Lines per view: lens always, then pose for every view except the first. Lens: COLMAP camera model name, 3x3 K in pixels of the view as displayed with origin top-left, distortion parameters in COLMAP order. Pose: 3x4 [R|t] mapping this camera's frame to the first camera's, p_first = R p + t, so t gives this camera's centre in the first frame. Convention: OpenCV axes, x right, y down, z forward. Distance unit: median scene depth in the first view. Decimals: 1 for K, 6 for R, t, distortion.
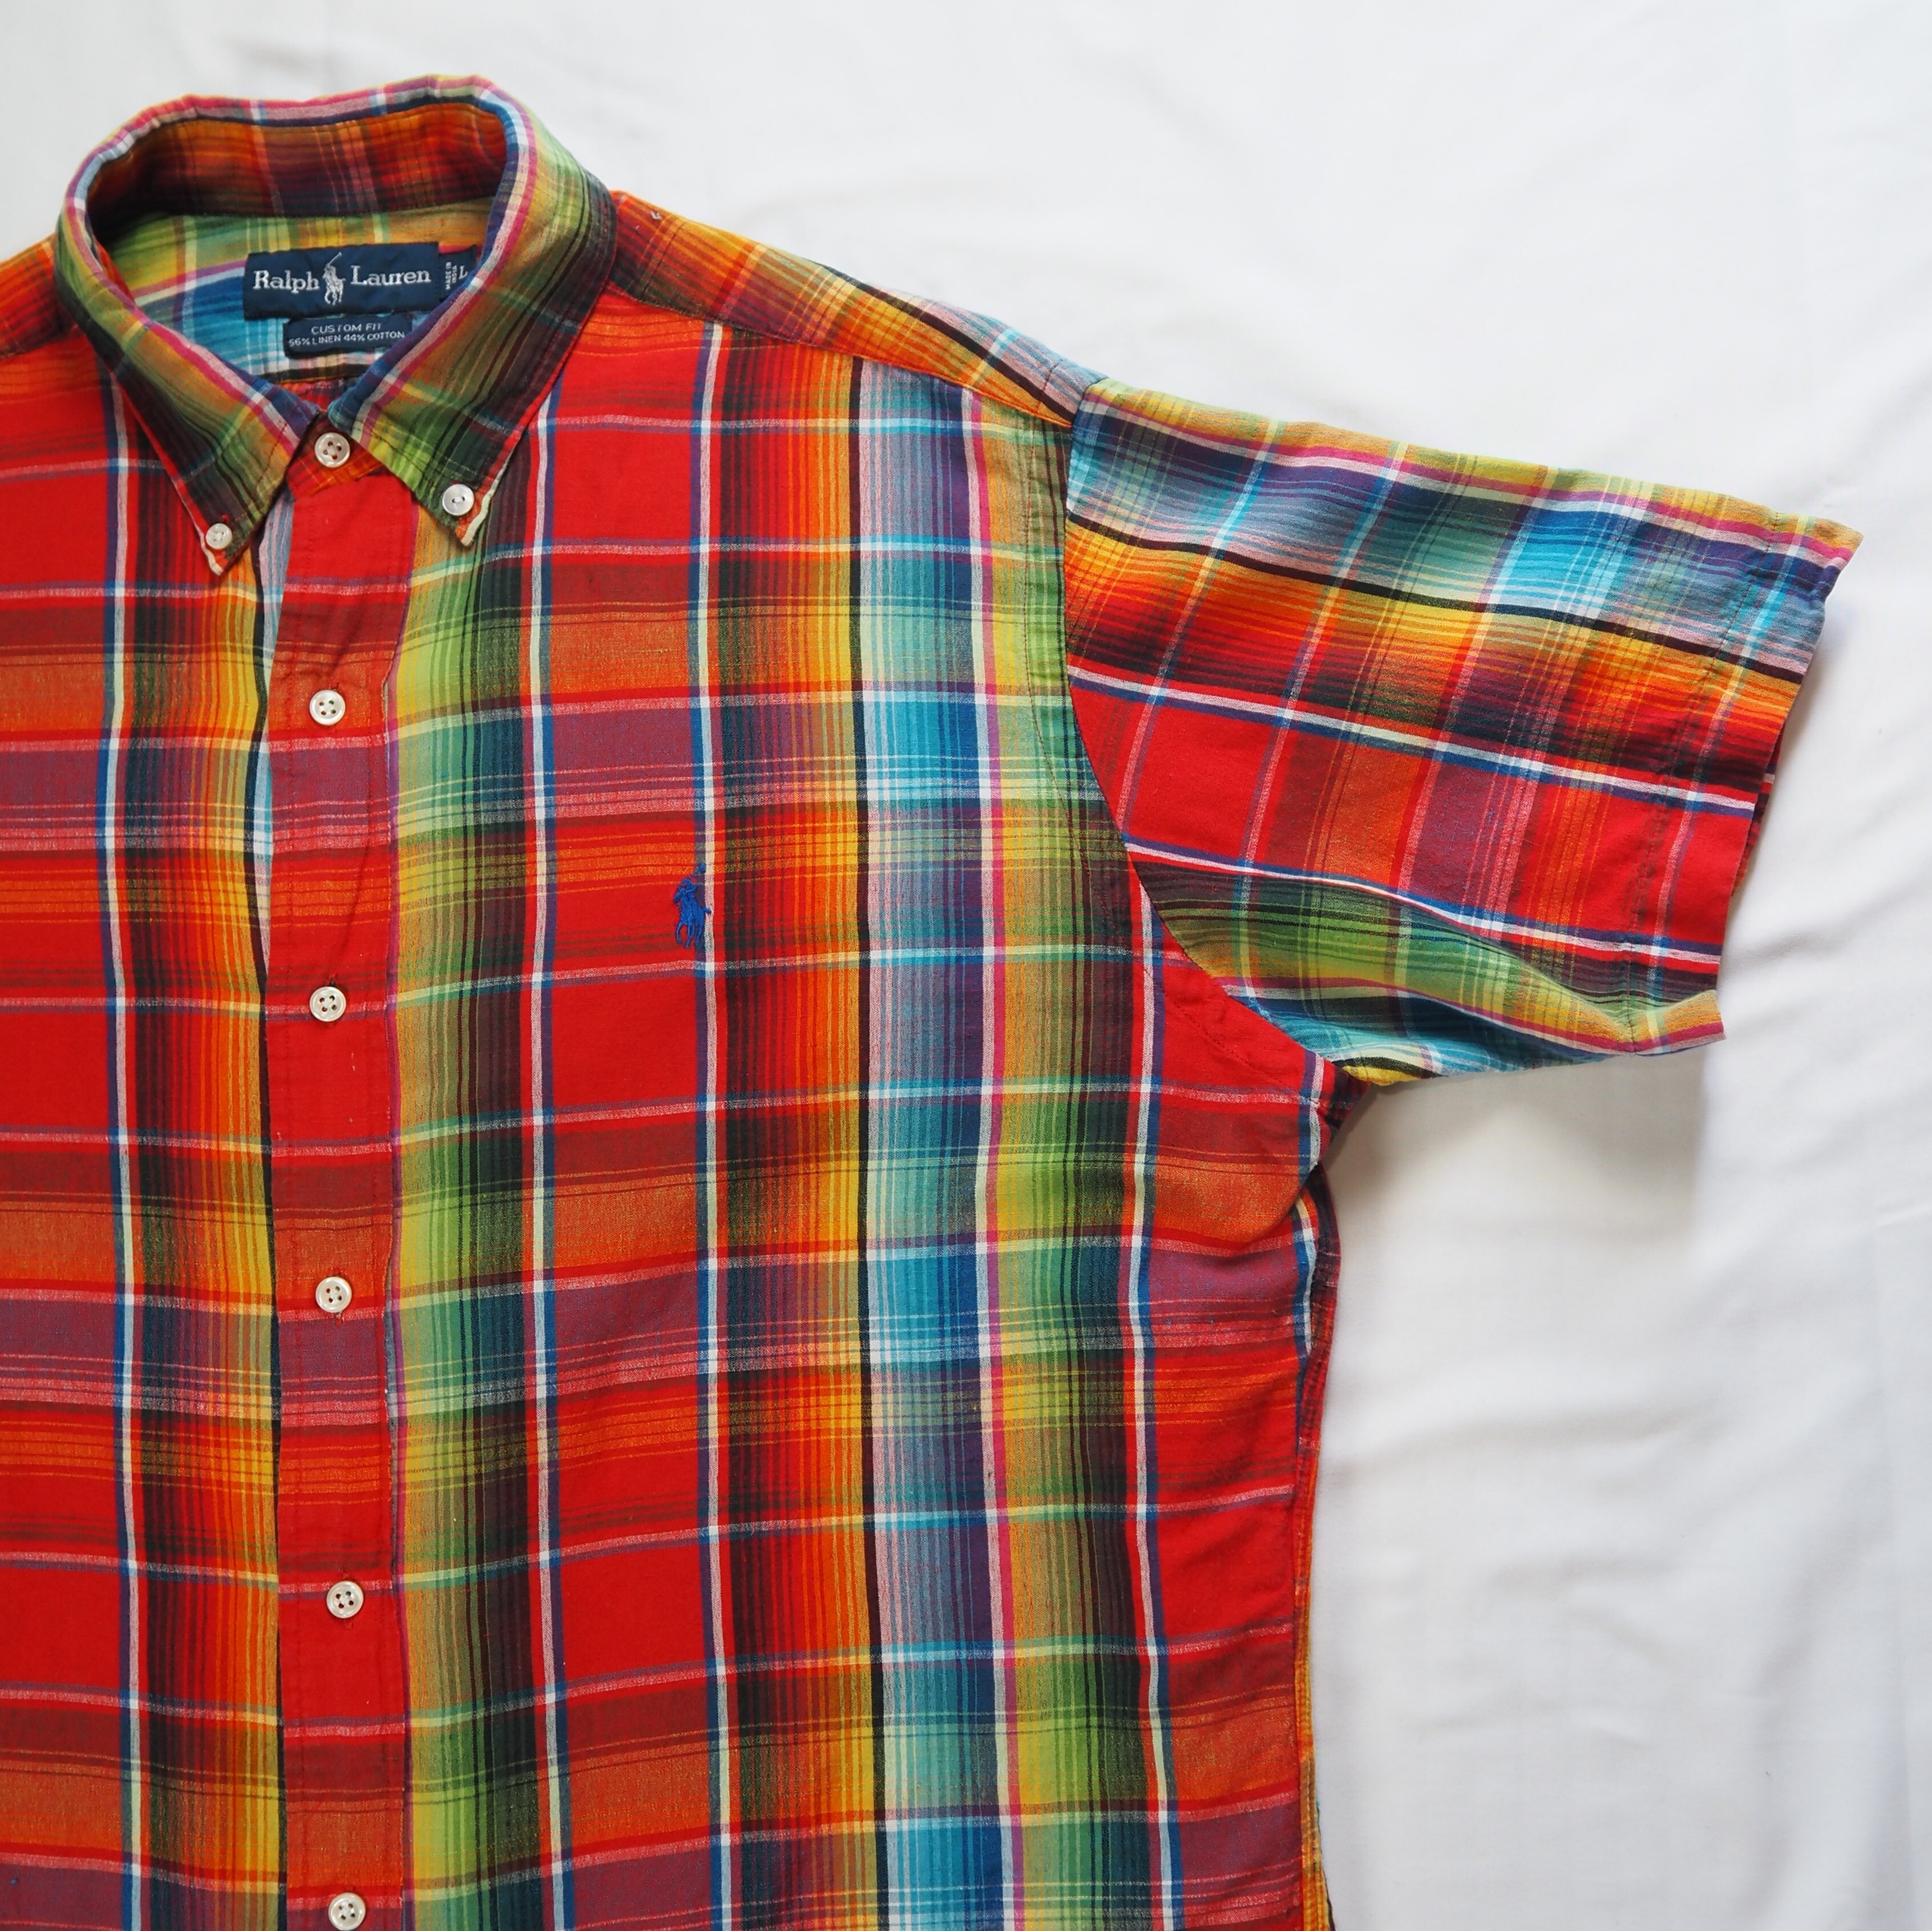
lens RADIAL K [[2591.5, 0, 1028.5], [0, 2591.5, 945.1], [0, 0, 1]] dist [-0.030261, 0.022844]
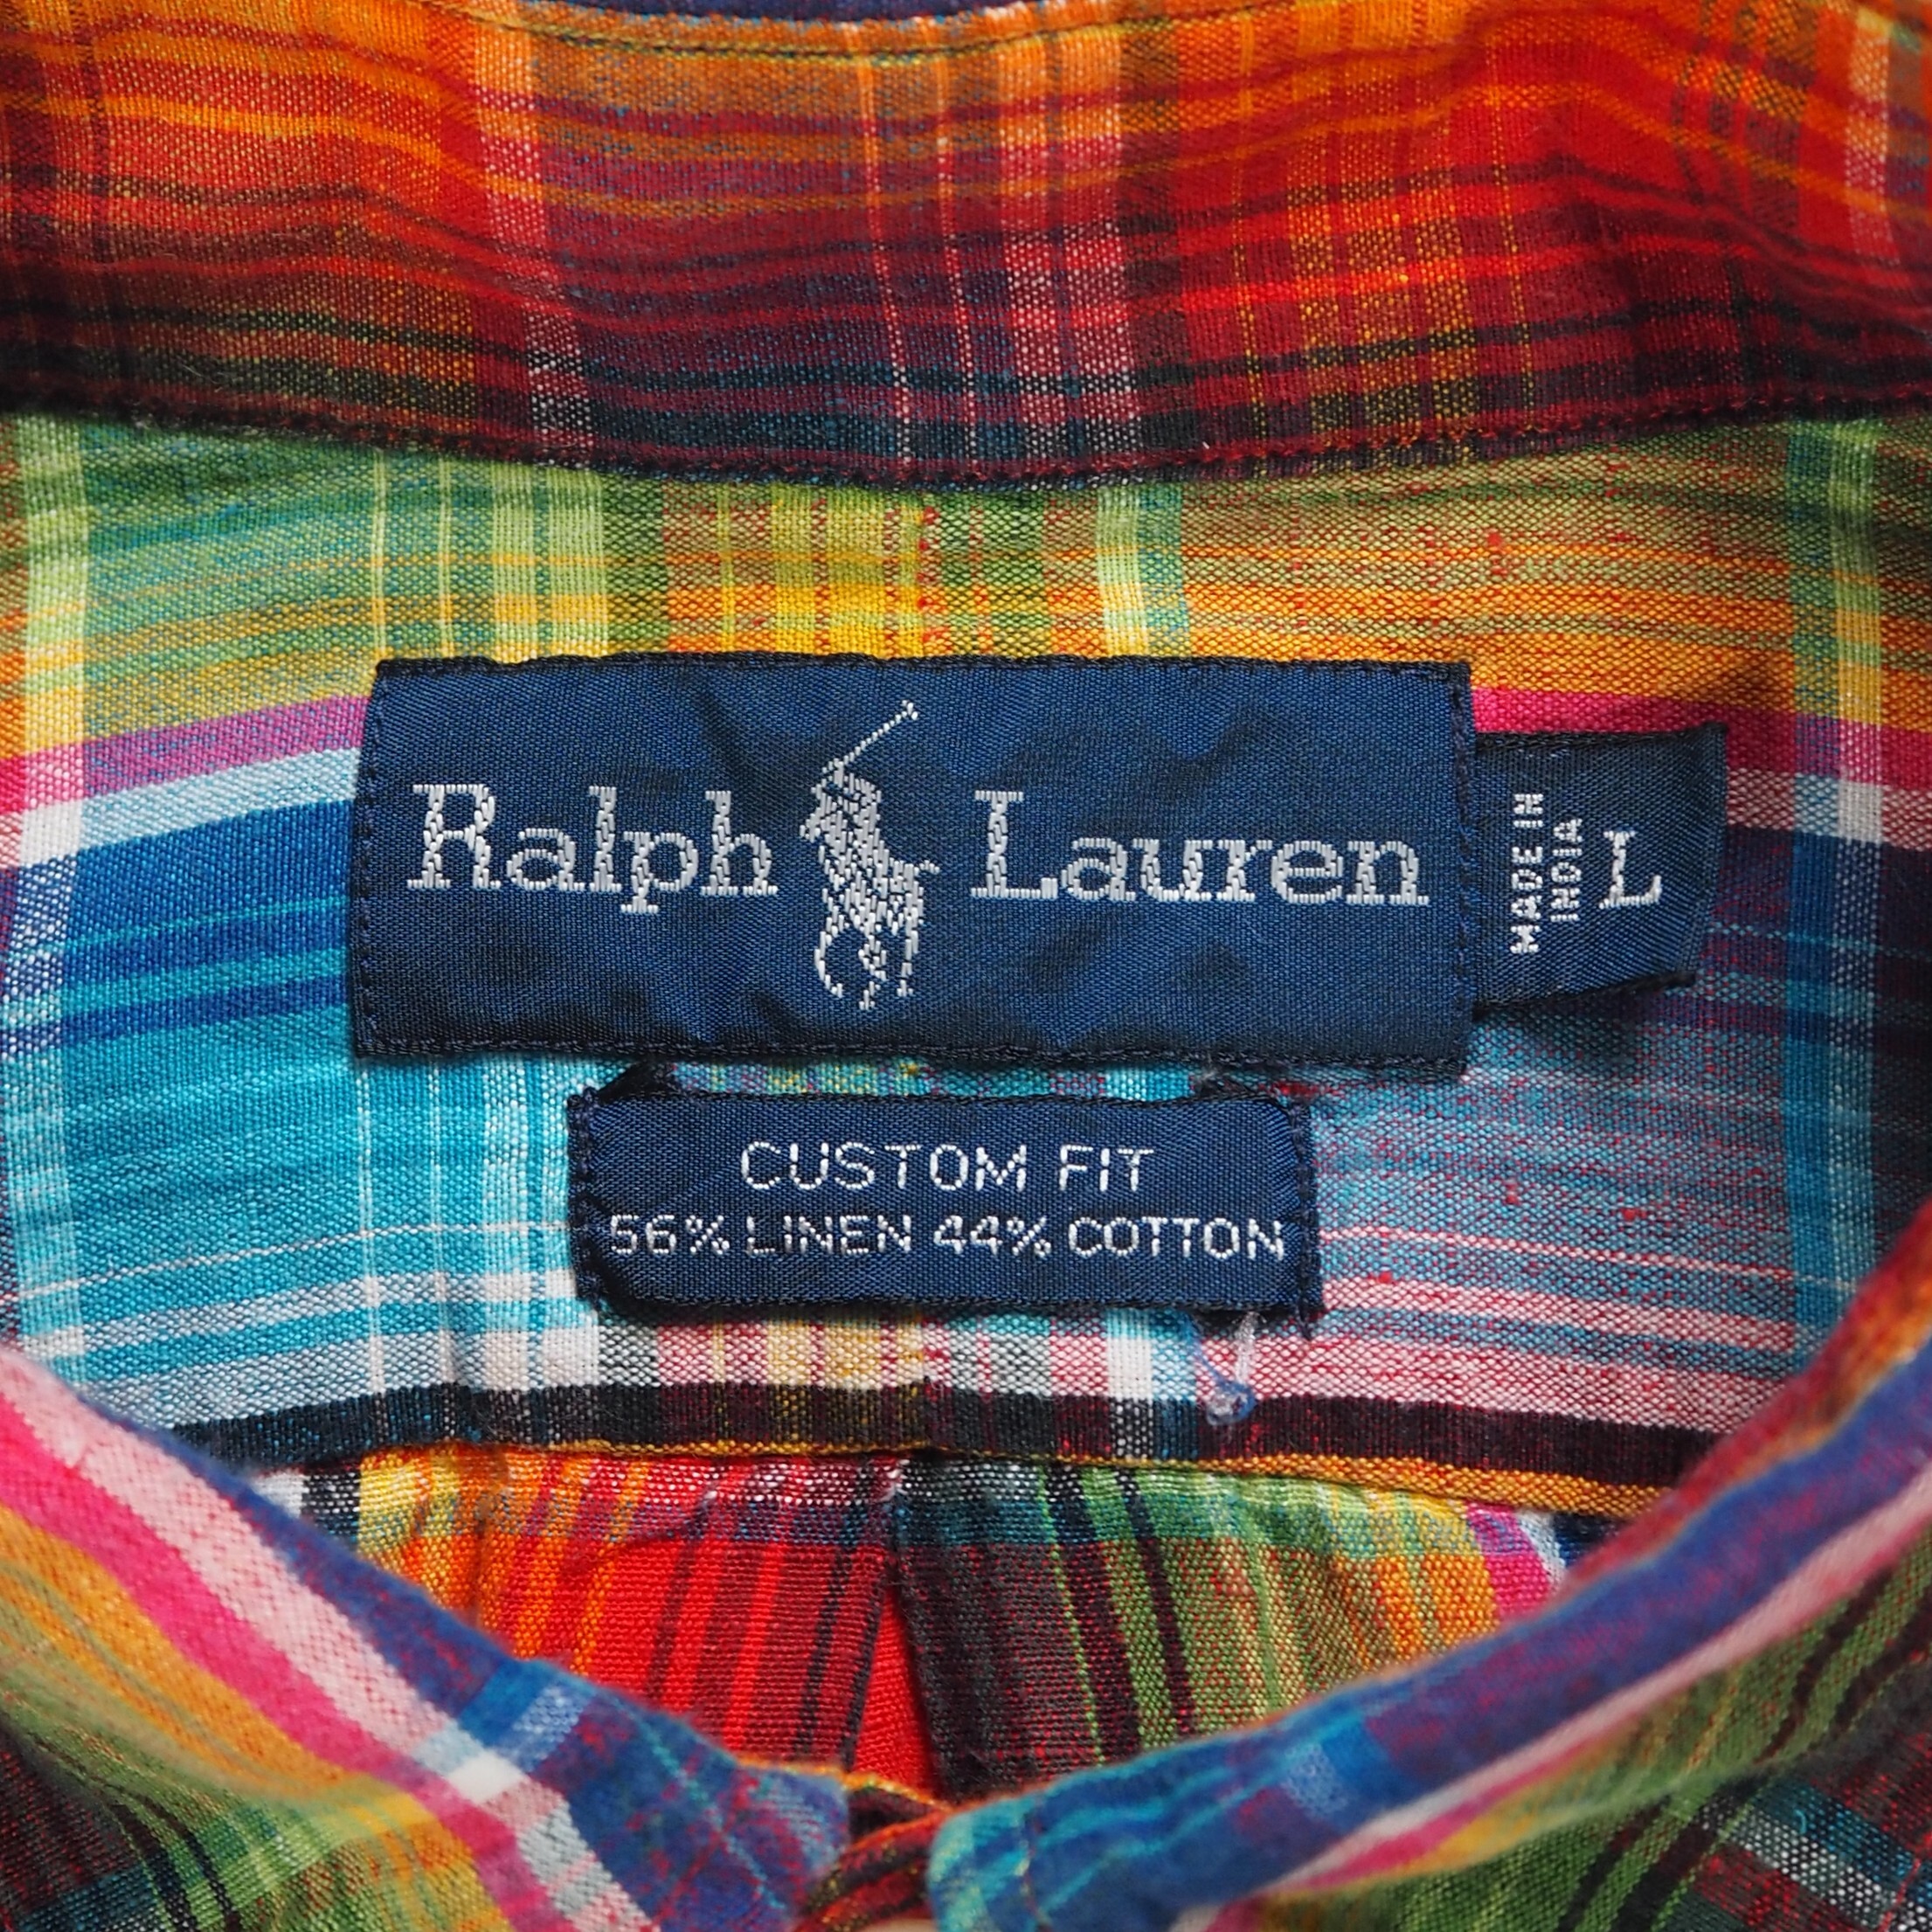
lens RADIAL K [[3549.6, 0, 858.5], [0, 3549.6, 913.2], [0, 0, 1]] dist [-0.045071, 0.066450]
pose [[0.997883, 0.058368, -0.028690, -0.274427], [-0.056039, 0.995517, 0.076192, -0.284505], [0.033009, -0.074423, 0.996680, 0.794948]]
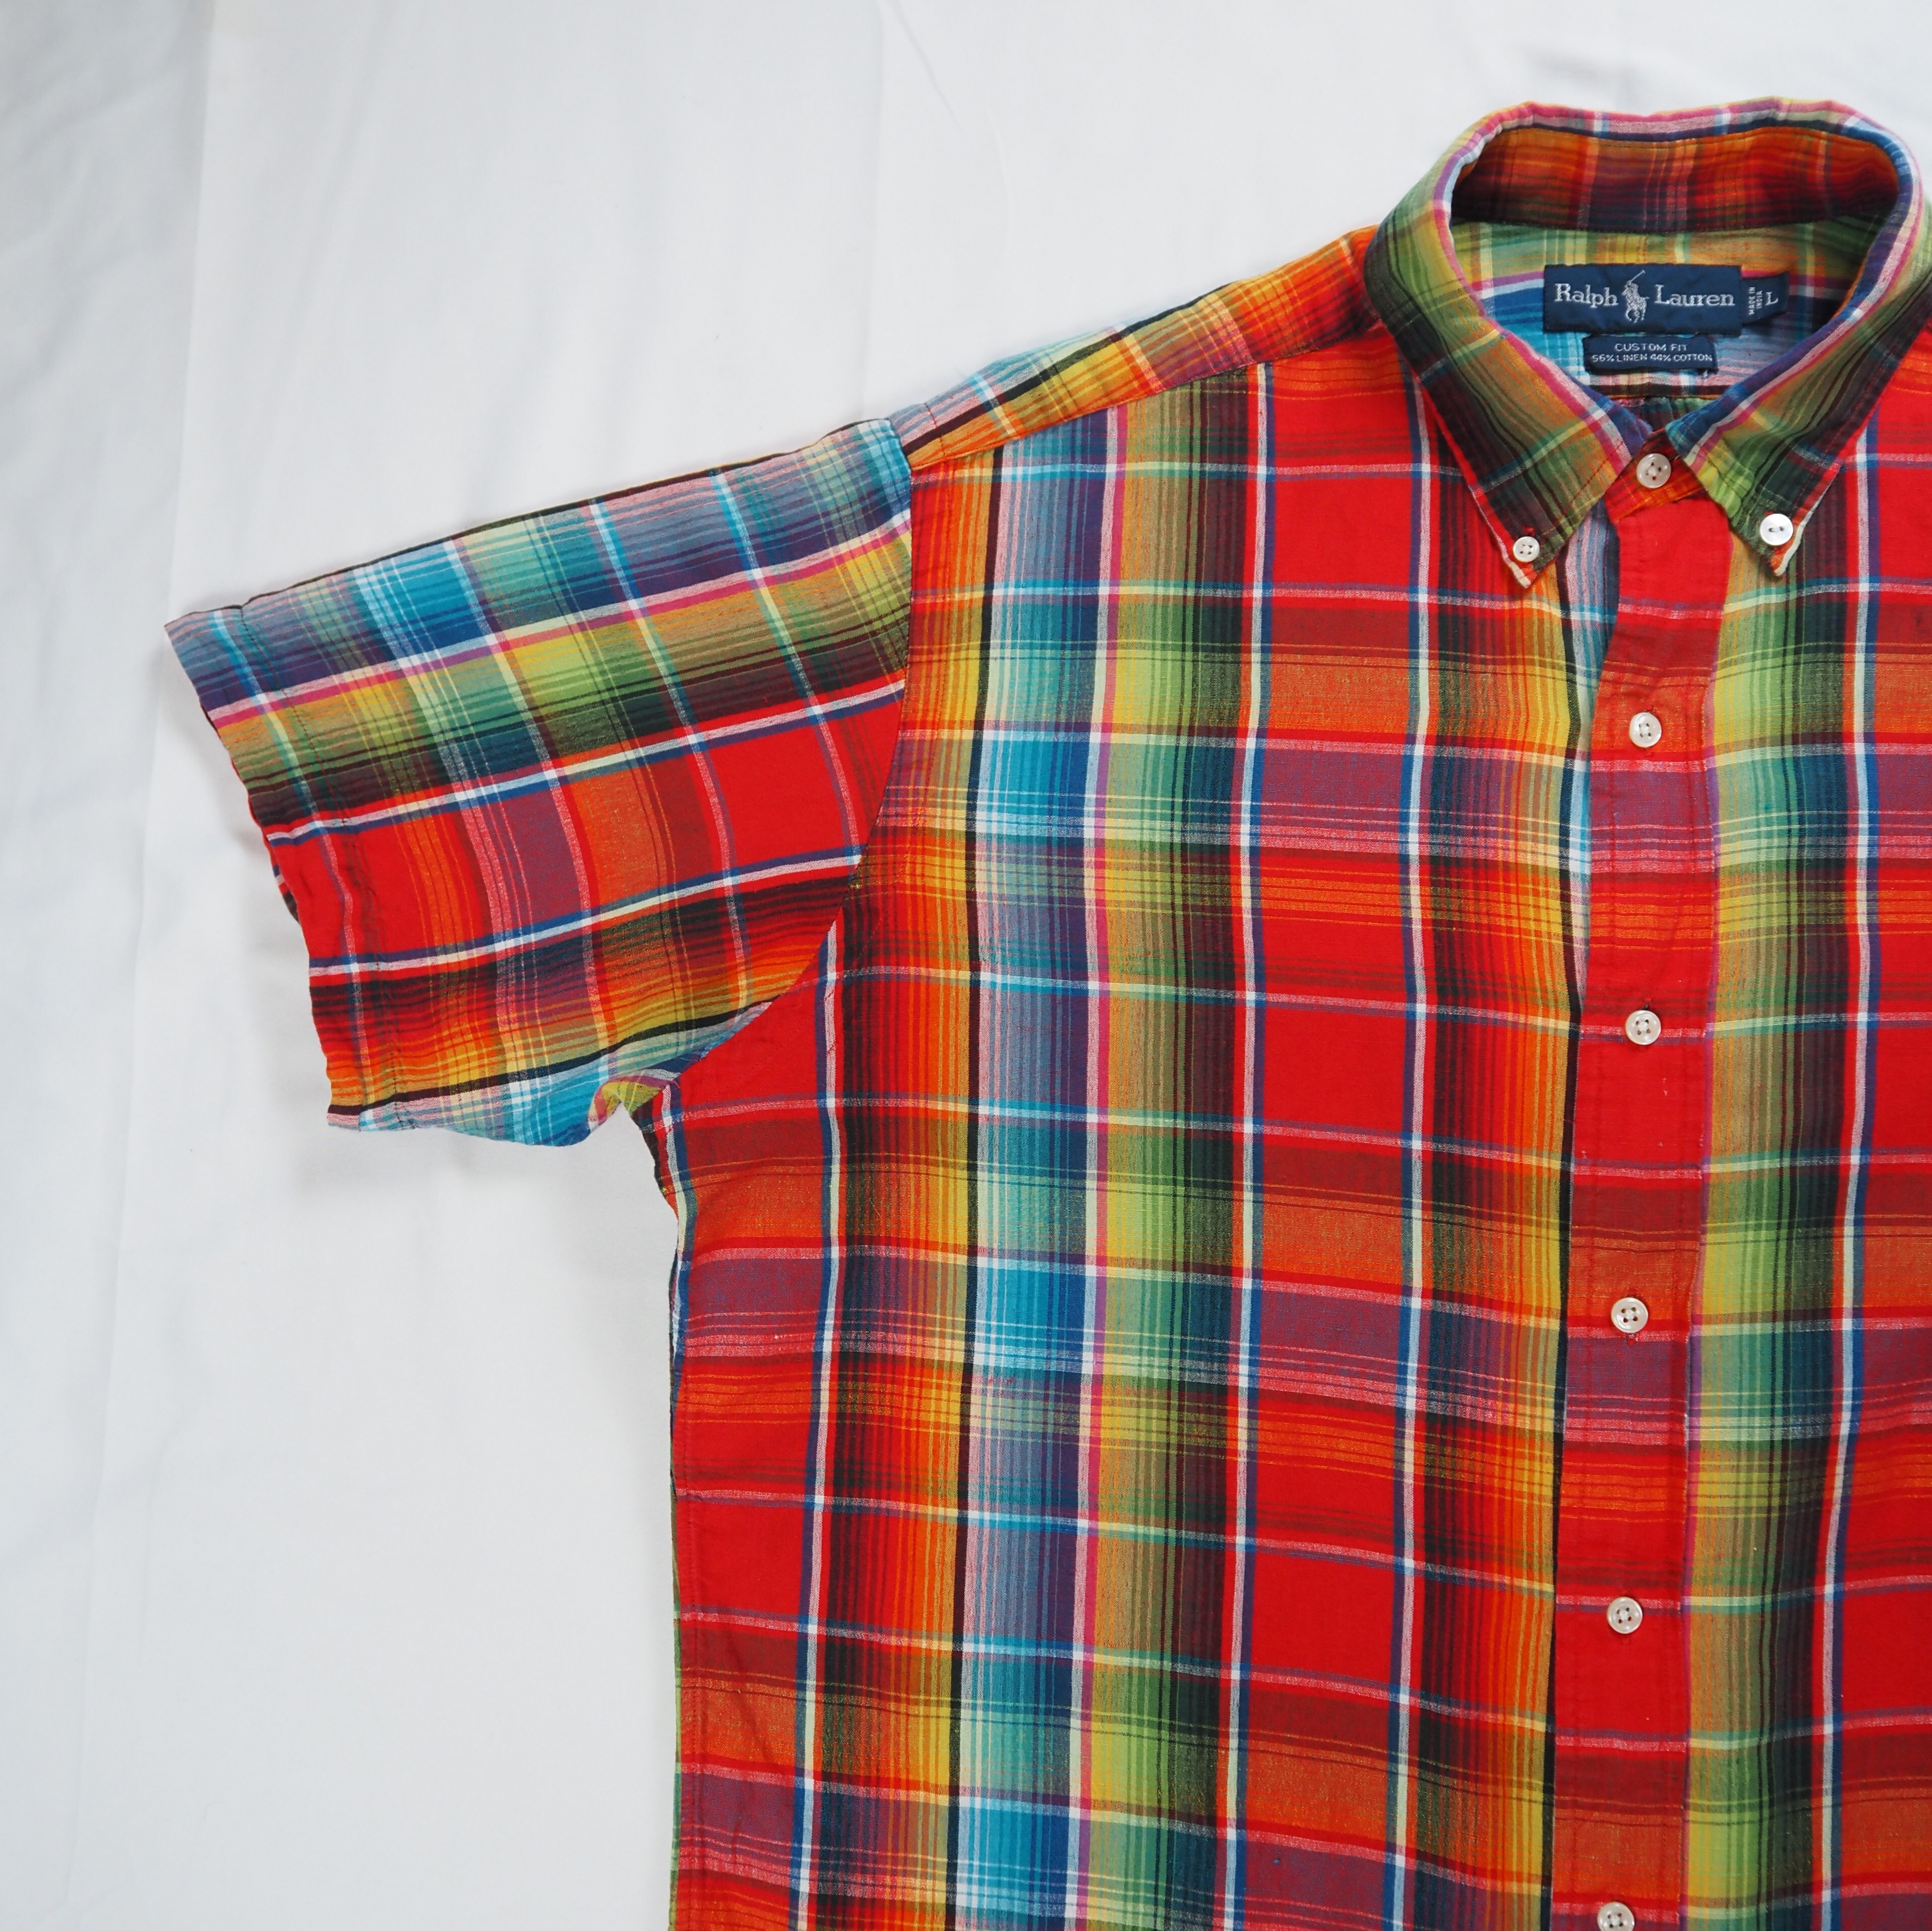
lens RADIAL K [[2319.1, 0, 919.6], [0, 2319.1, 959.5], [0, 0, 1]] dist [-0.031096, 0.024897]
pose [[0.995919, 0.073703, -0.052083, -0.501028], [-0.071661, 0.996625, 0.040048, -0.019090], [0.054859, -0.036153, 0.997839, 0.088316]]
